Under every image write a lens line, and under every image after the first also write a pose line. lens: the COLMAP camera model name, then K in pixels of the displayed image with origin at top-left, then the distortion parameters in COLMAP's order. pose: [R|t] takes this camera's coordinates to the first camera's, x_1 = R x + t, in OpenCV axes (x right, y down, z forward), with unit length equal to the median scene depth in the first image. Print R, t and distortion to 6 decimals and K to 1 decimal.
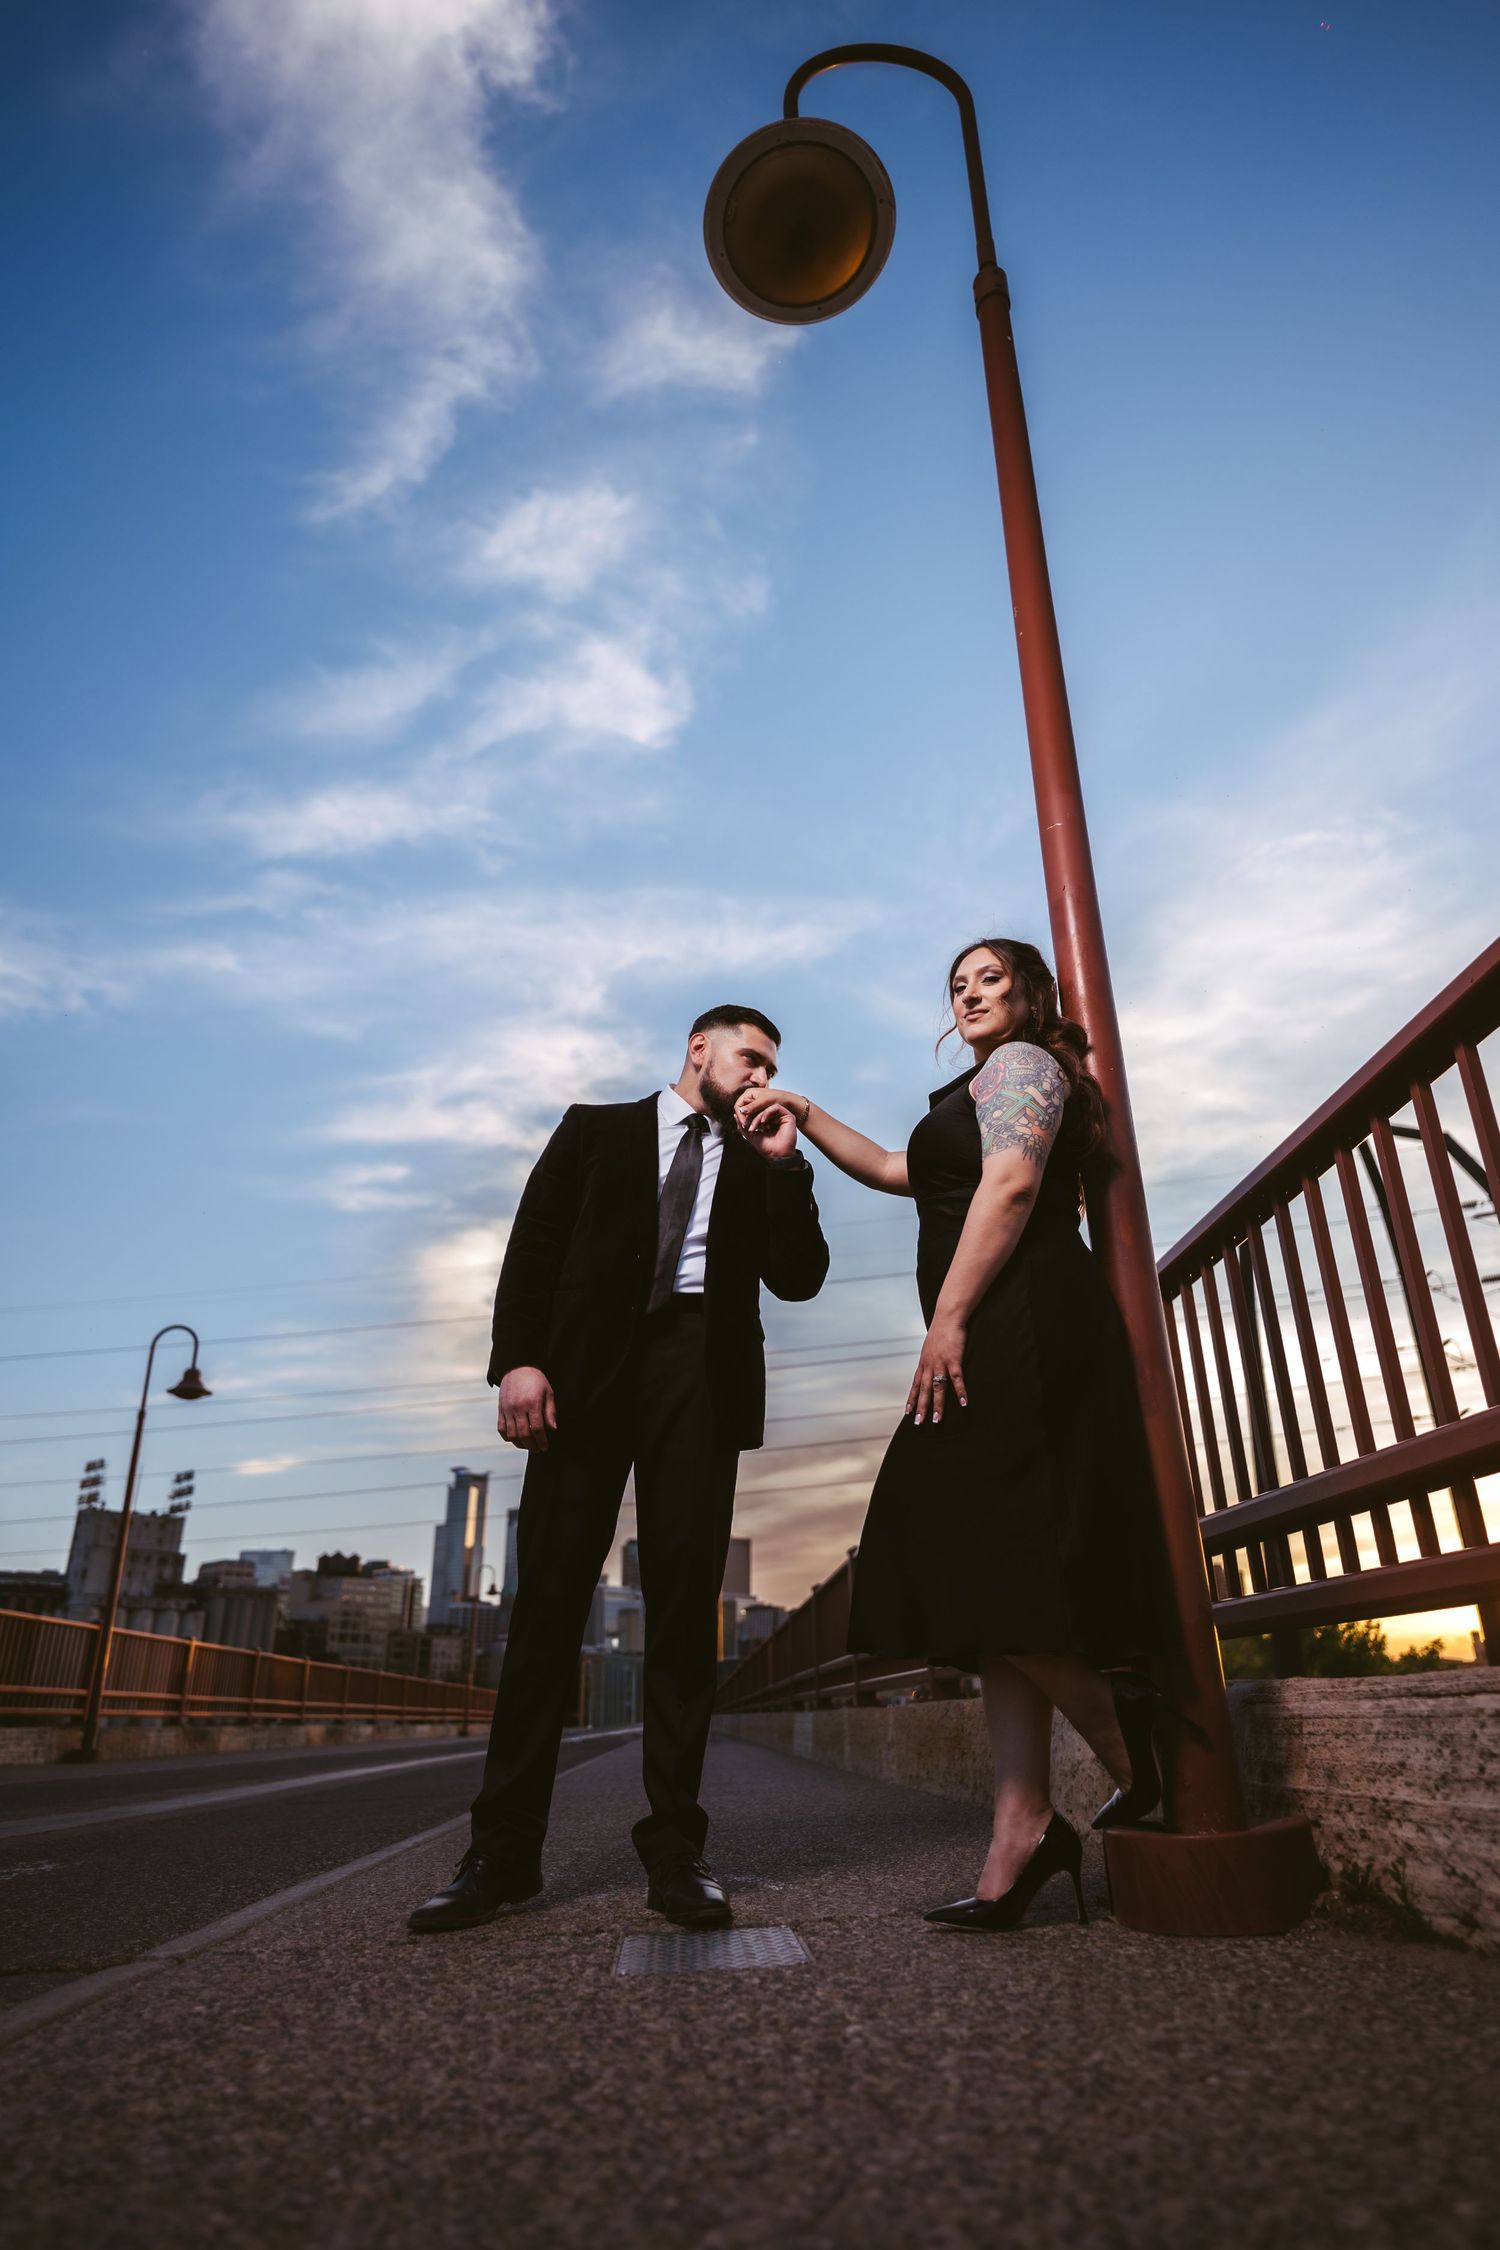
lens RADIAL K [[1310.9, 0, 731.8], [0, 1310.9, 1151.3], [0, 0, 1]] dist [0.033246, -0.017634]
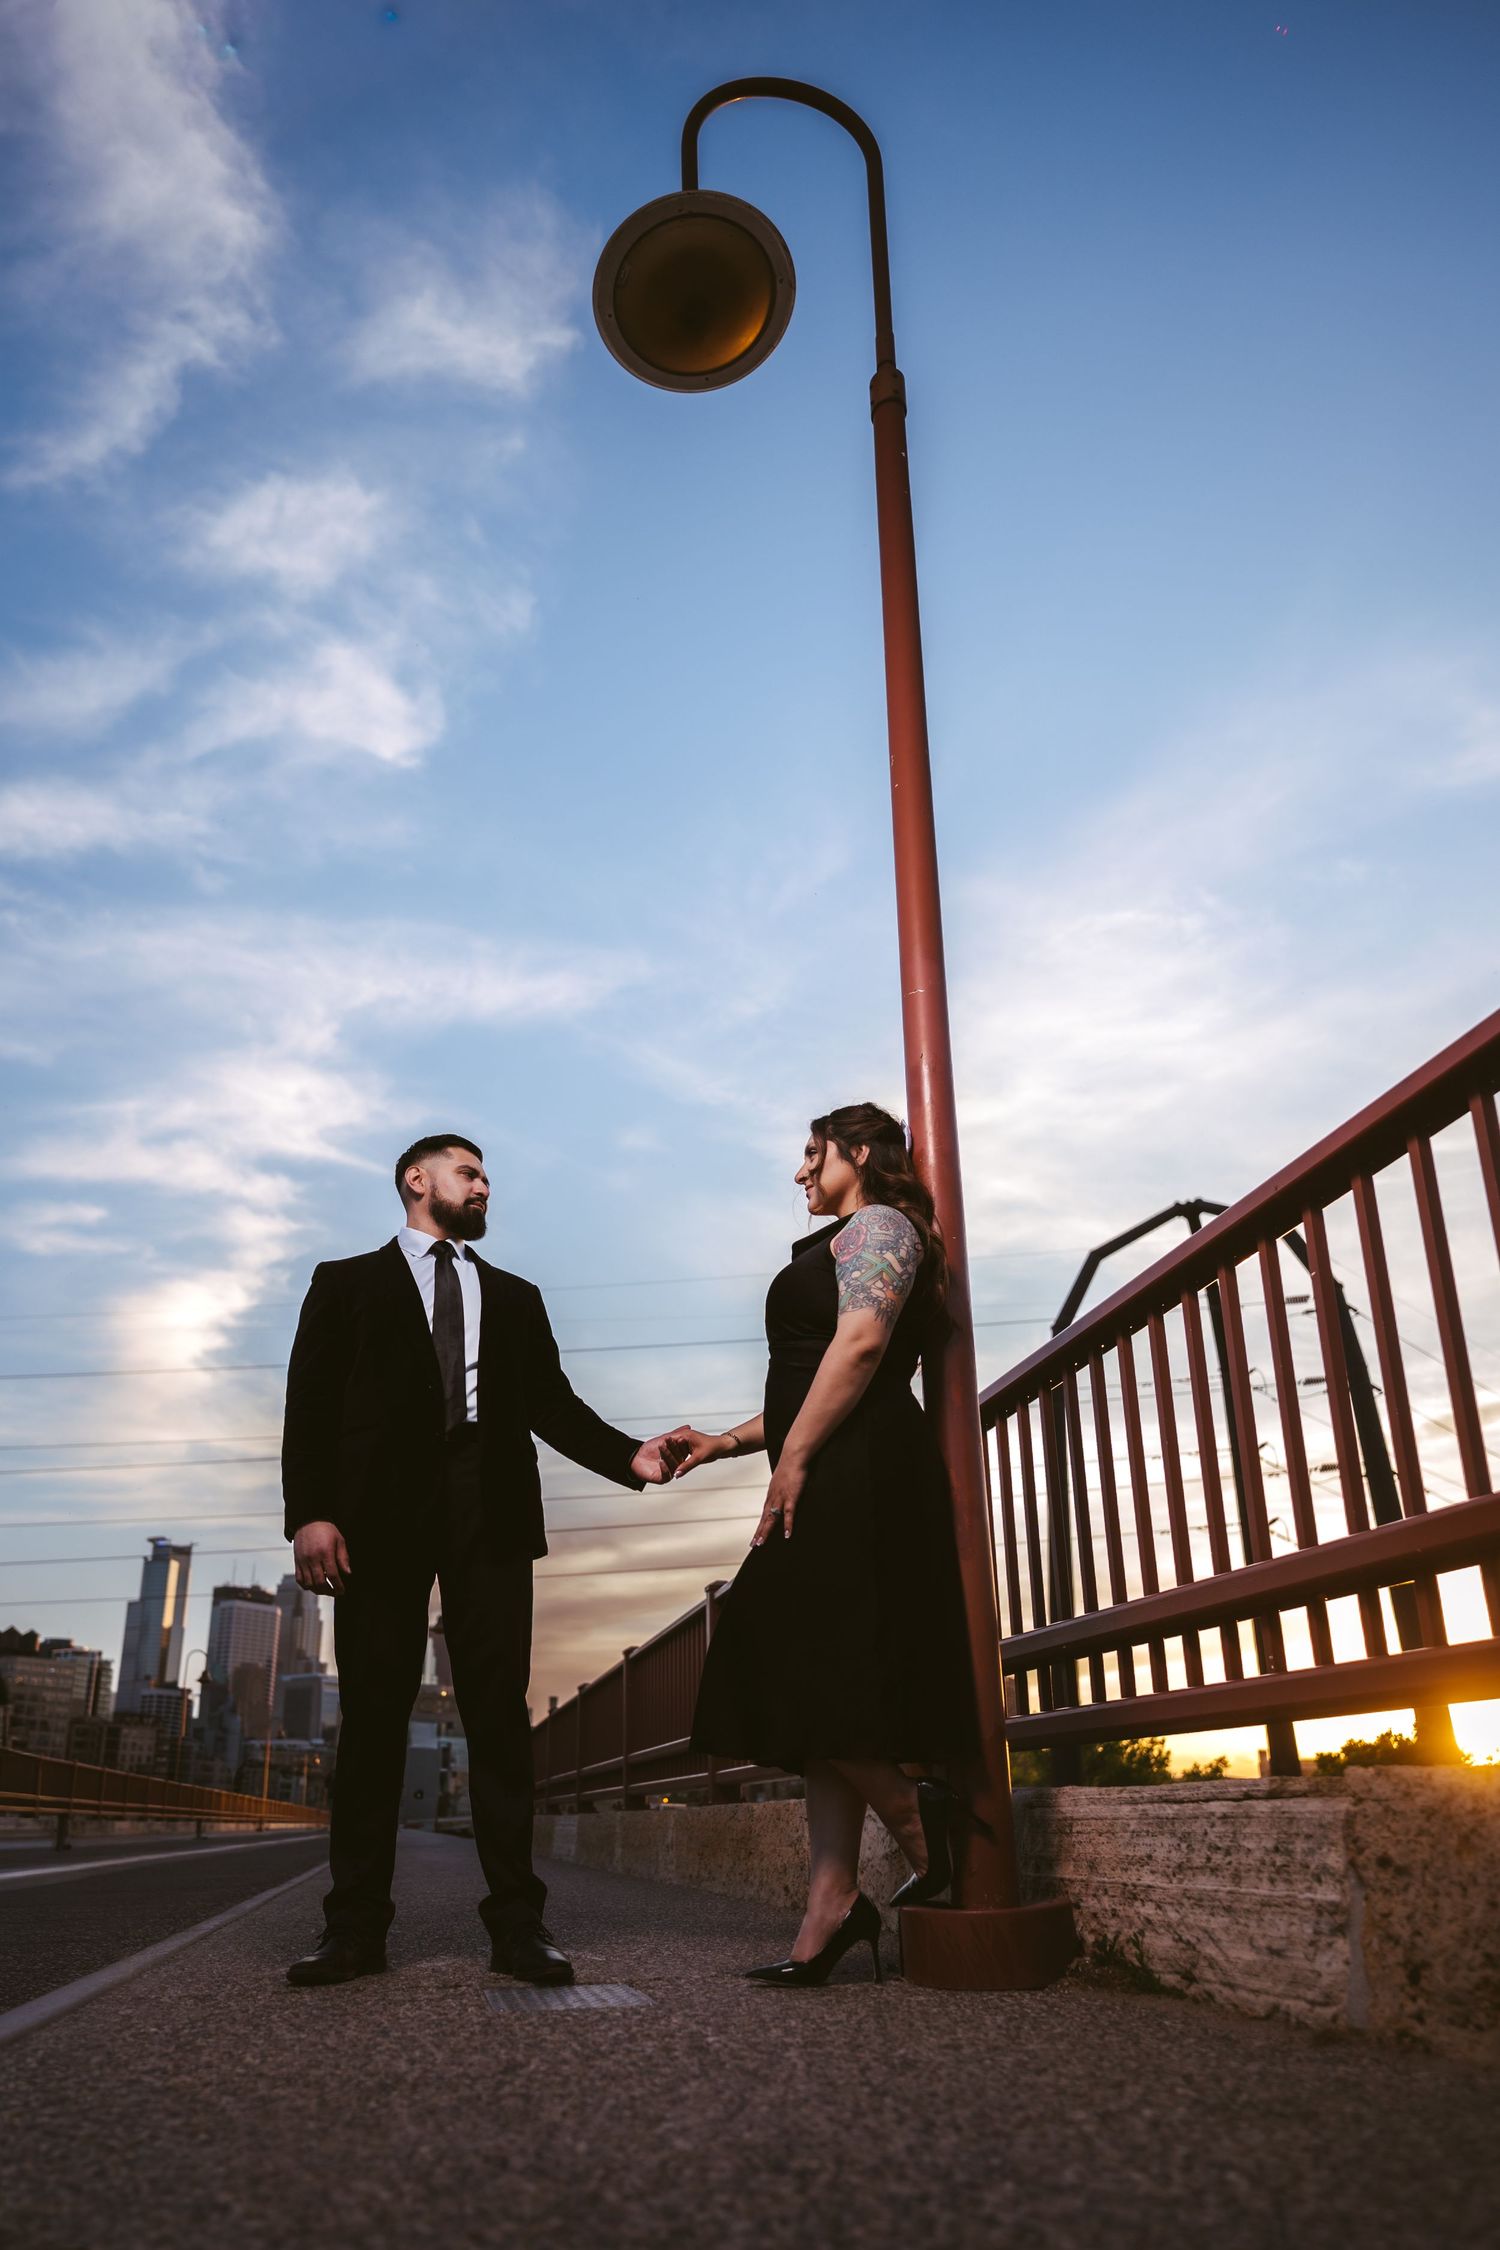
lens RADIAL K [[1510.8, 0, 607.6], [0, 1510.8, 1337.7], [0, 0, 1]] dist [0.032158, -0.010240]
pose [[0.995499, 0.048530, 0.081406, -0.088798], [-0.056088, 0.994059, 0.093274, -0.079405], [-0.076396, -0.097420, 0.992307, -0.212212]]
